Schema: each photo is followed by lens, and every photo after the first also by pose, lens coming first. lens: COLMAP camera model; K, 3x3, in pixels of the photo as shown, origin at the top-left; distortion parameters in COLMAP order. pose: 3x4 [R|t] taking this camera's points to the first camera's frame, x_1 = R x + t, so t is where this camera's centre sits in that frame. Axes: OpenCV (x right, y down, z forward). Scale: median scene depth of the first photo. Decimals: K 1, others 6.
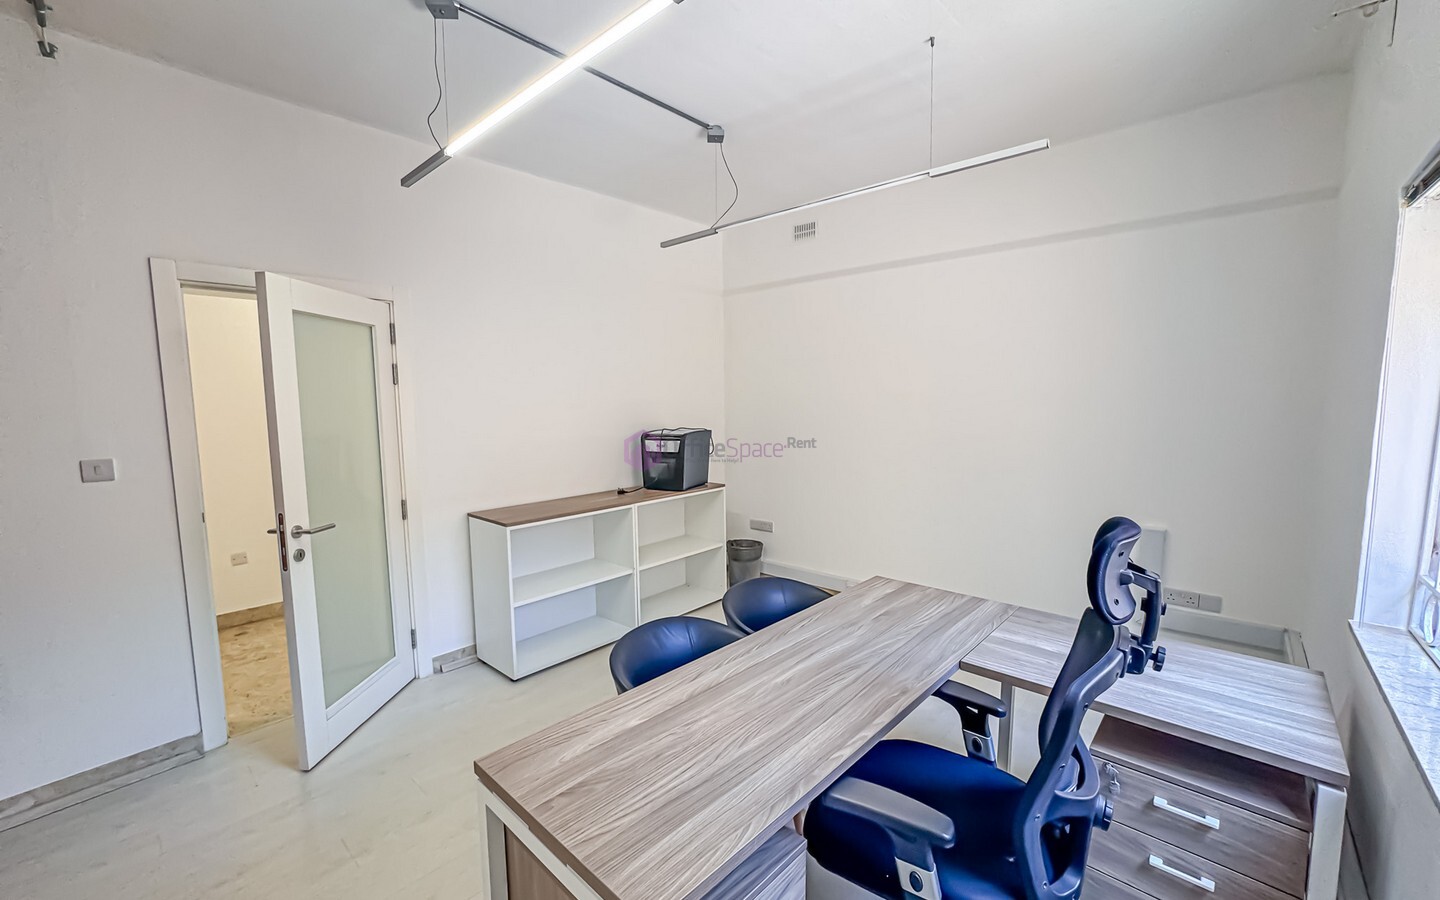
lens RADIAL K [[582.7, 0, 720.6], [0, 582.7, 456.6], [0, 0, 1]] dist [-0.022915, 0.007138]
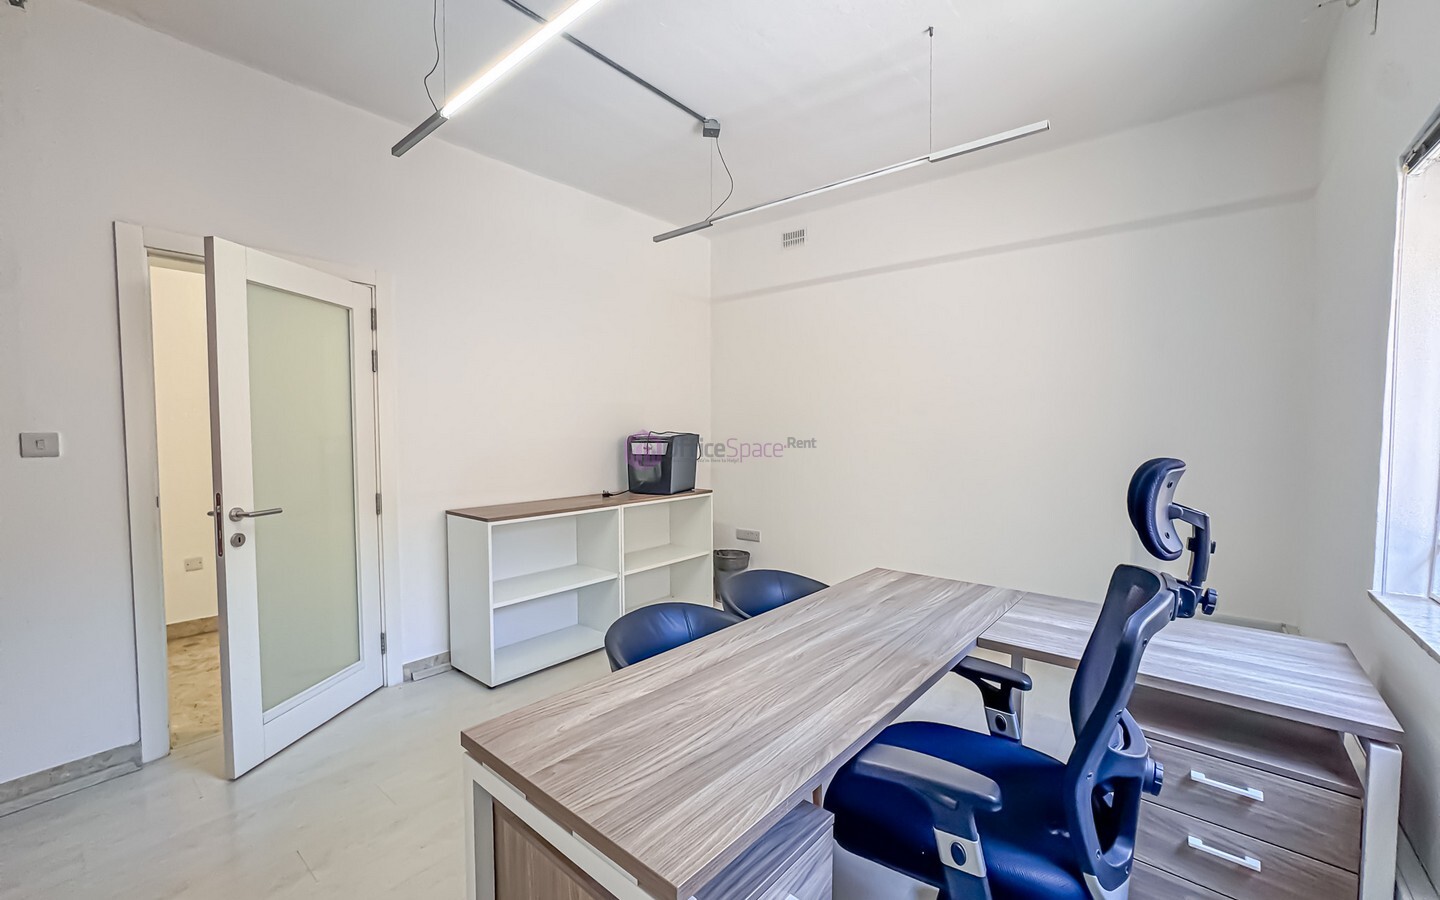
lens RADIAL K [[582.7, 0, 721.4], [0, 582.7, 455.2], [0, 0, 1]] dist [-0.022915, 0.007138]
pose [[0.999045, 0.009176, 0.042709, -0.038283], [-0.006796, 0.998434, -0.055527, 0.084064], [-0.043152, 0.055184, 0.997543, 0.040947]]
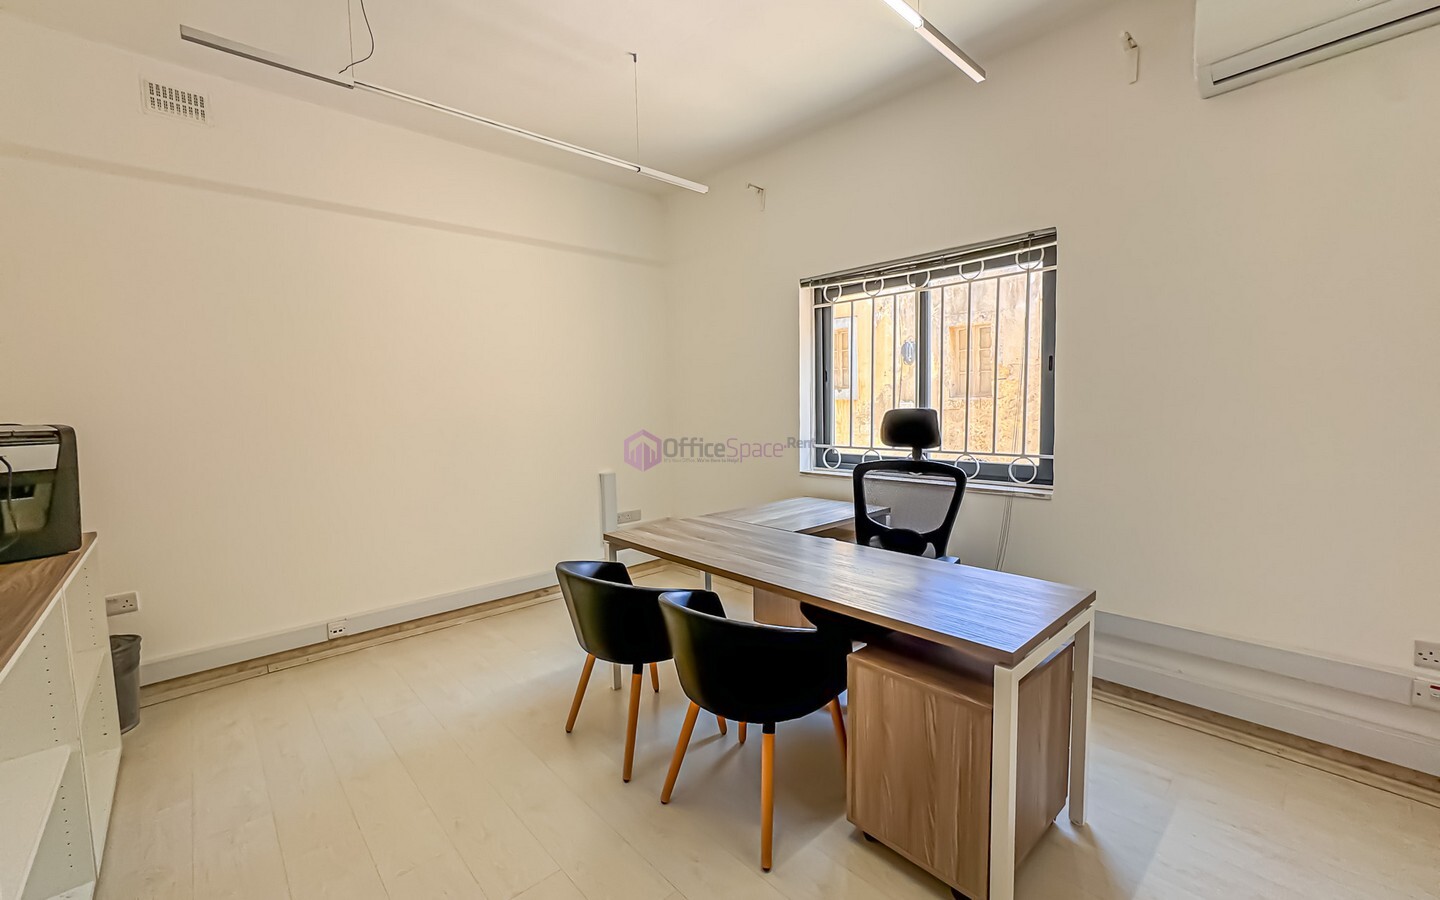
lens RADIAL K [[582.7, 0, 719.3], [0, 582.7, 450.6], [0, 0, 1]] dist [-0.022915, 0.007138]
pose [[0.101195, -0.073970, 0.992113, -0.826877], [0.118033, 0.991081, 0.061854, 0.022387], [-0.987840, 0.110843, 0.109024, 0.771975]]
